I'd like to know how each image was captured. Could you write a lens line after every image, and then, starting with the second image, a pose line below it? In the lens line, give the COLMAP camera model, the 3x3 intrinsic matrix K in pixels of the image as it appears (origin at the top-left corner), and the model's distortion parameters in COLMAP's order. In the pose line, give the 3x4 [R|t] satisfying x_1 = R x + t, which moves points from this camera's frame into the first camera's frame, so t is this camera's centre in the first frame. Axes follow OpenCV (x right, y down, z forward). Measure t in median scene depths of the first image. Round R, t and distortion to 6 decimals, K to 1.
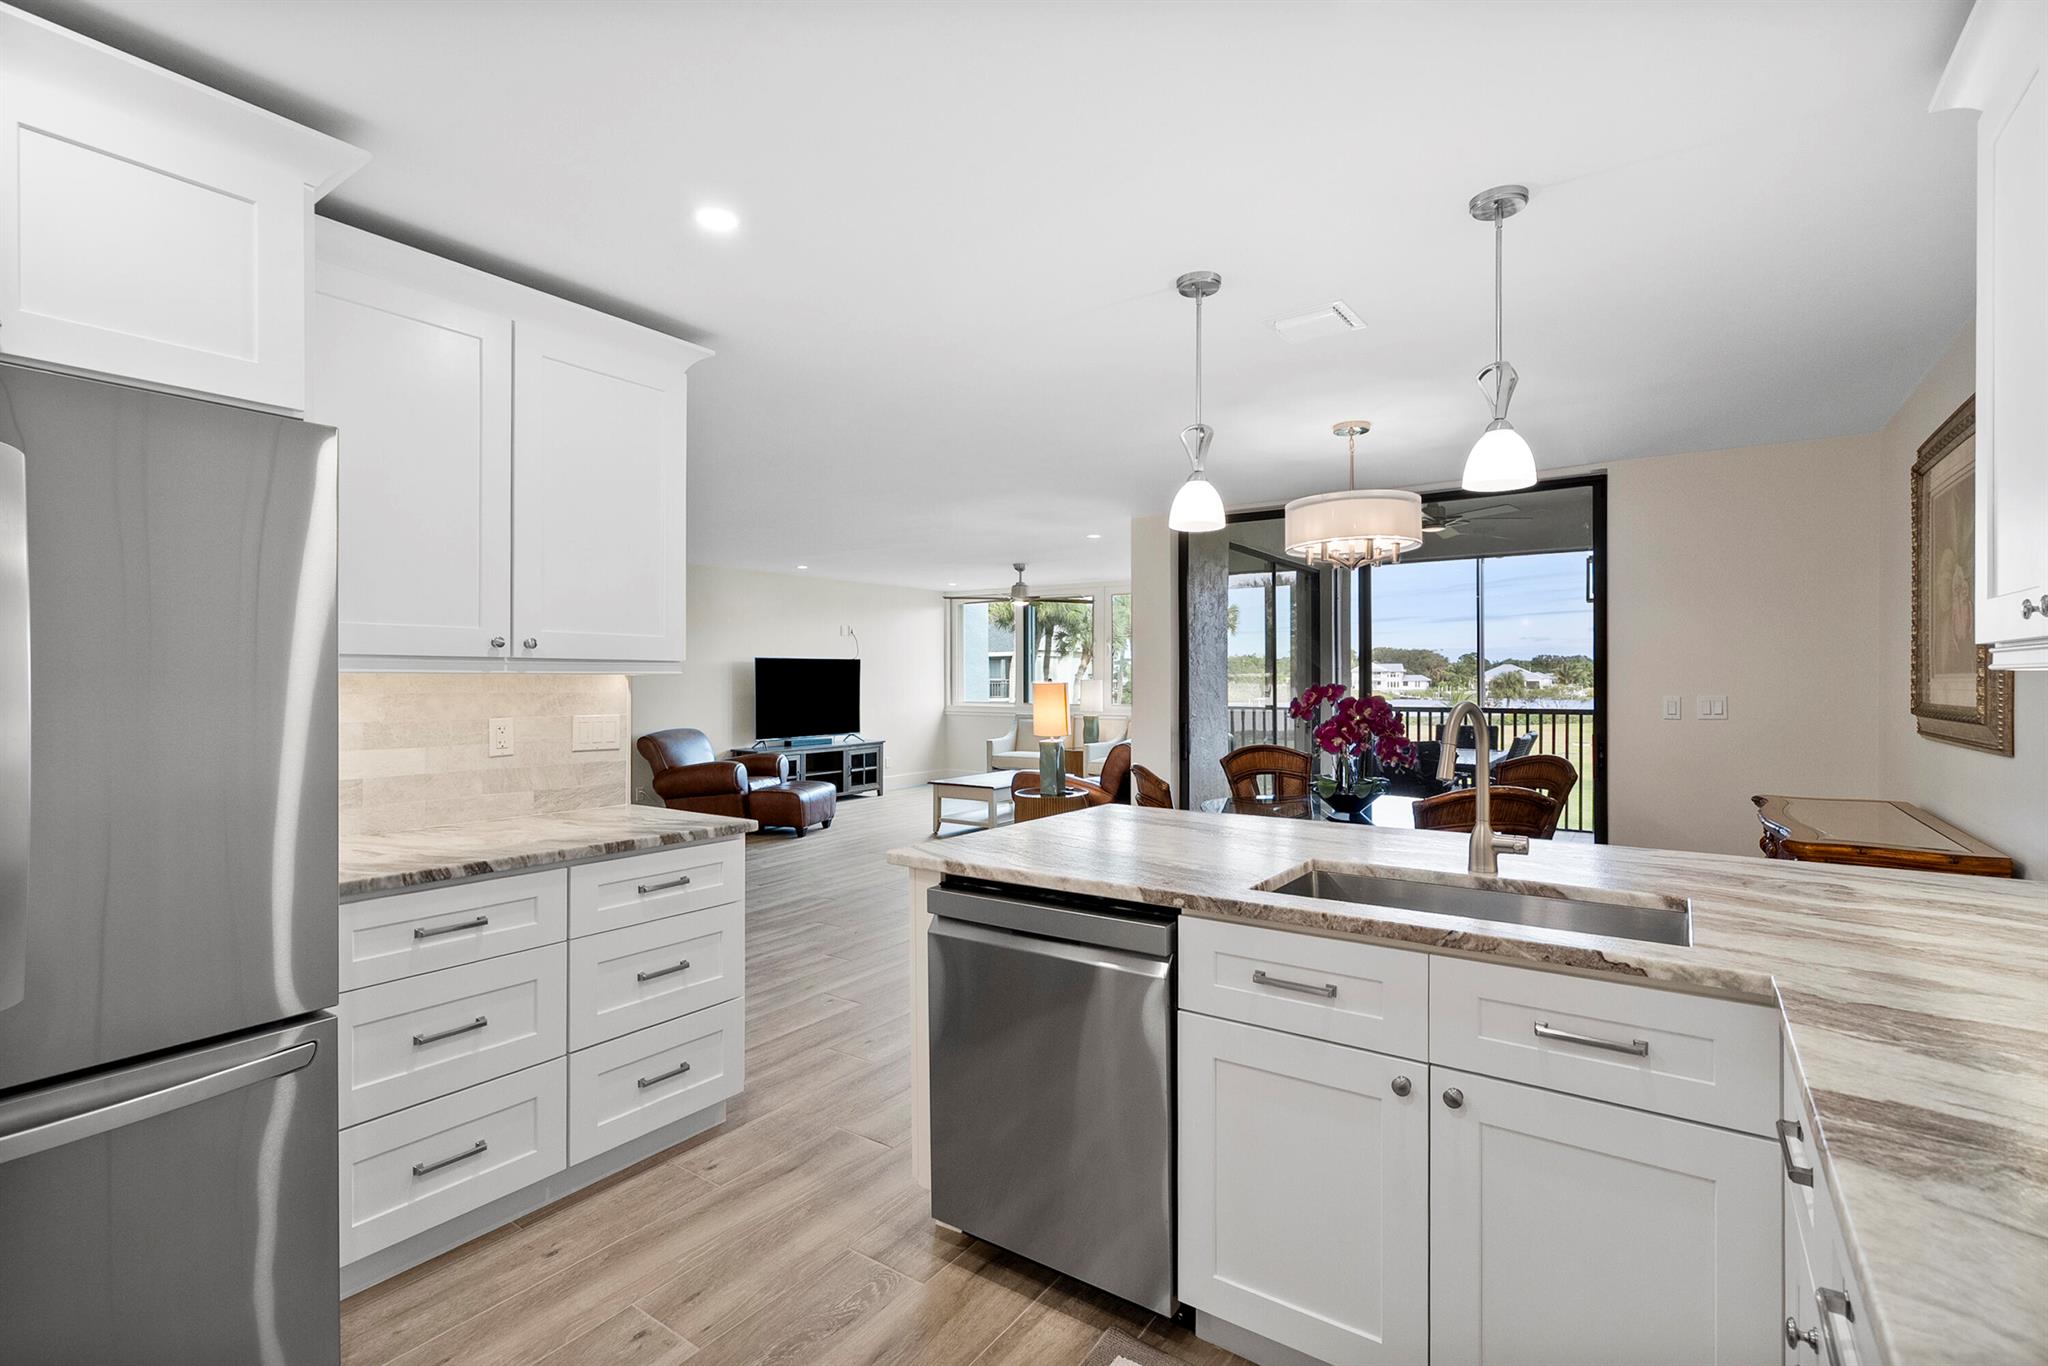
lens RADIAL K [[934.1, 0, 1024.4], [0, 934.1, 678.8], [0, 0, 1]] dist [-0.003337, 0.002073]
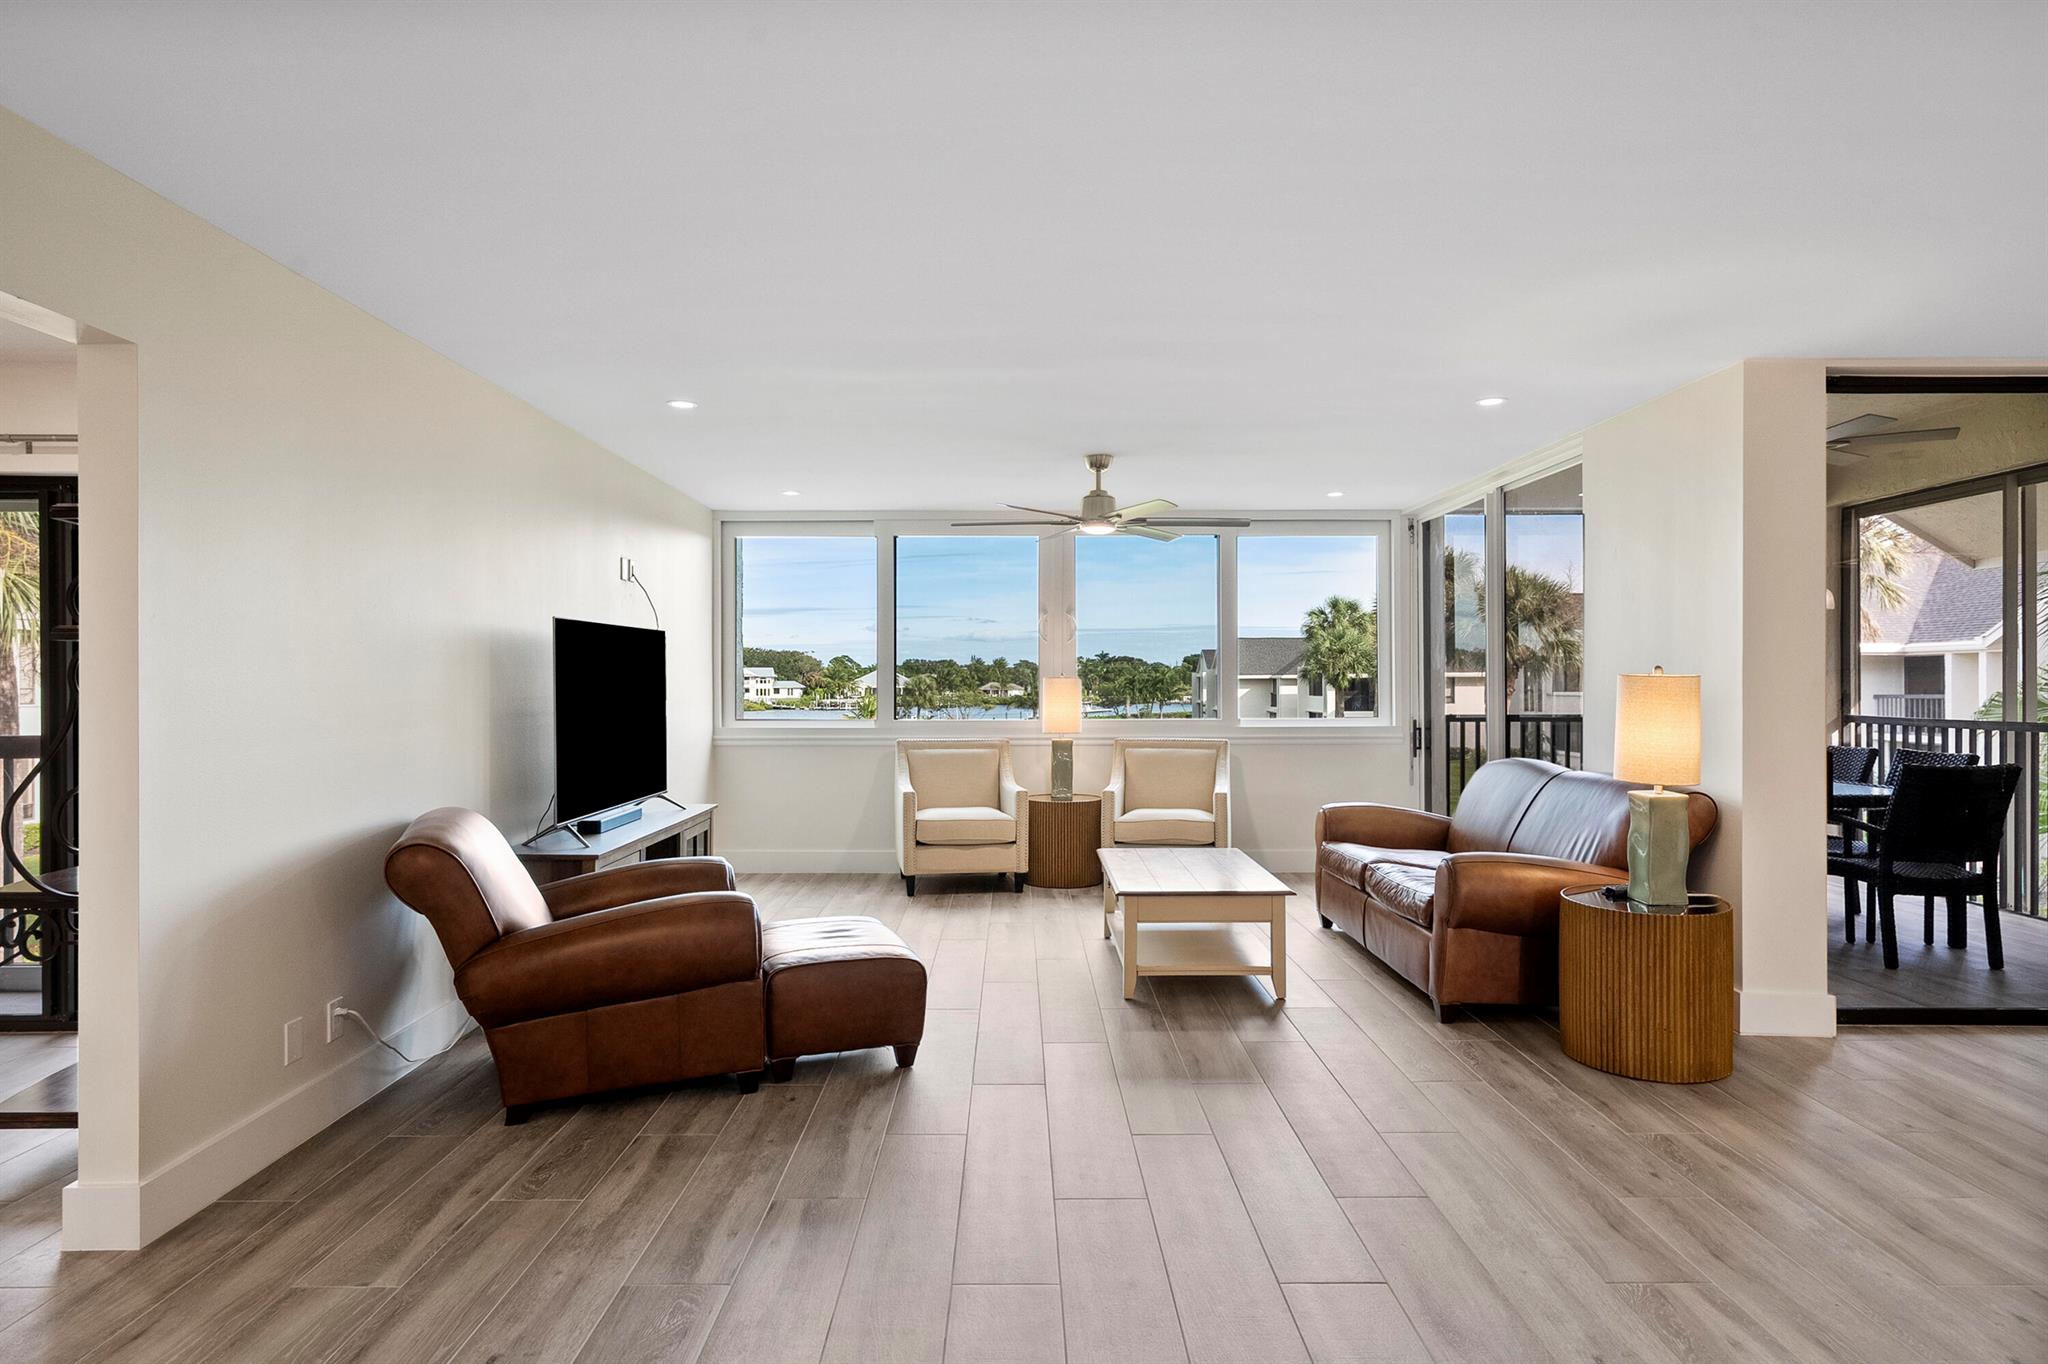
lens RADIAL K [[1157.7, 0, 1023.5], [0, 1157.7, 688.7], [0, 0, 1]] dist [0.006989, 0.001206]
pose [[0.819233, -0.002575, 0.573455, -0.362354], [0.000997, 0.999995, 0.003066, 0.005563], [-0.573460, -0.001940, 0.819232, 0.428010]]
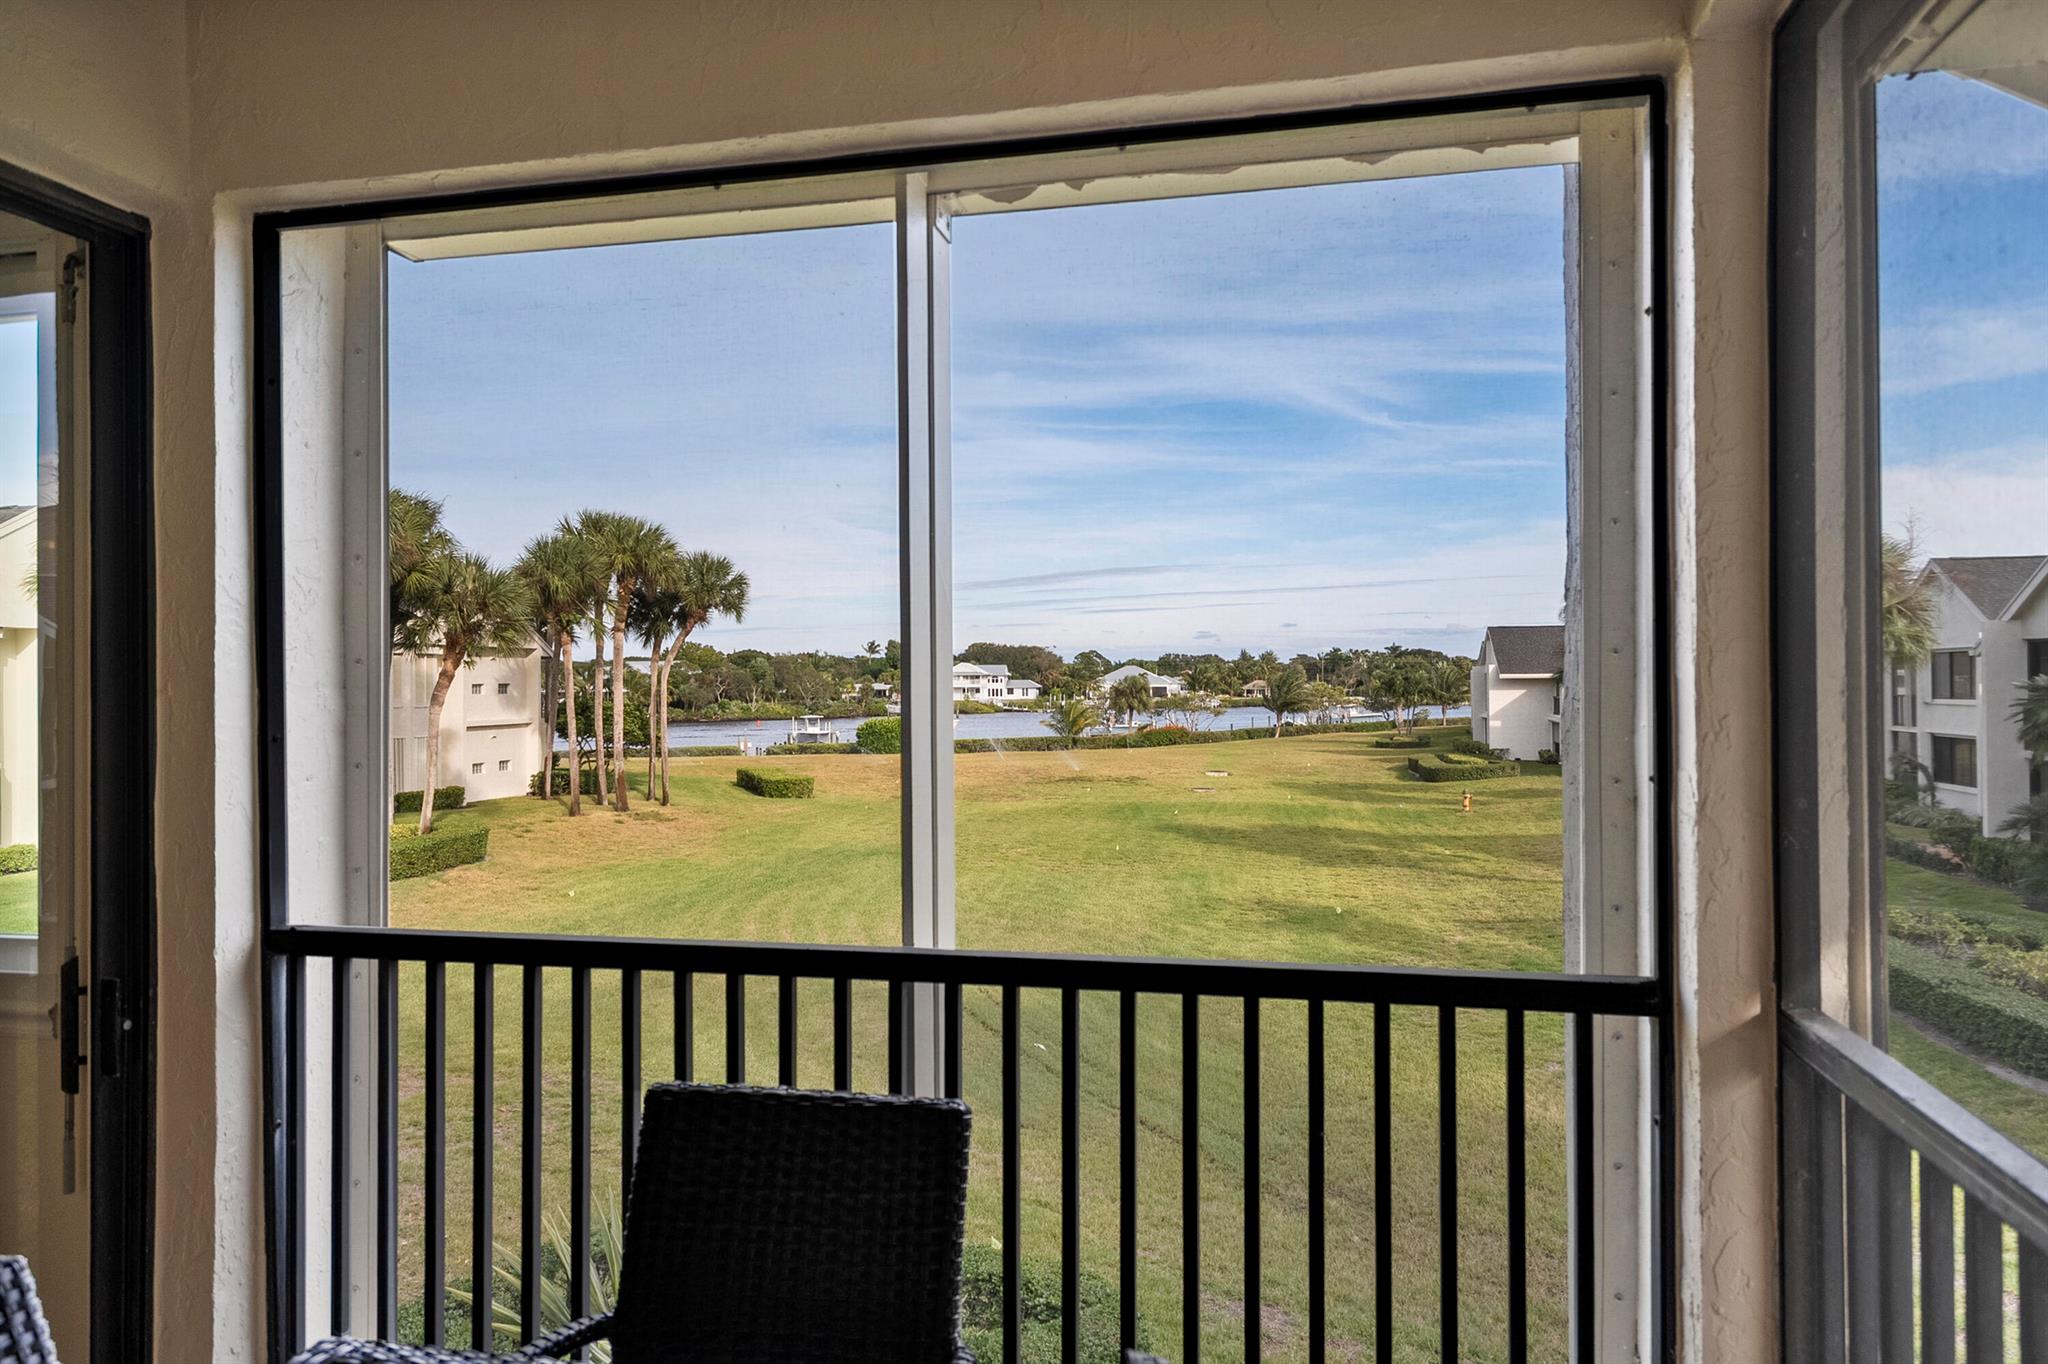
lens RADIAL K [[1309.9, 0, 1026.5], [0, 1309.9, 664.4], [0, 0, 1]] dist [0.020815, 0.002848]
pose [[0.921976, 0.001672, 0.387244, 0.332324], [0.004406, 0.999881, -0.014807, -0.020464], [-0.387223, 0.015358, 0.921858, 0.604452]]
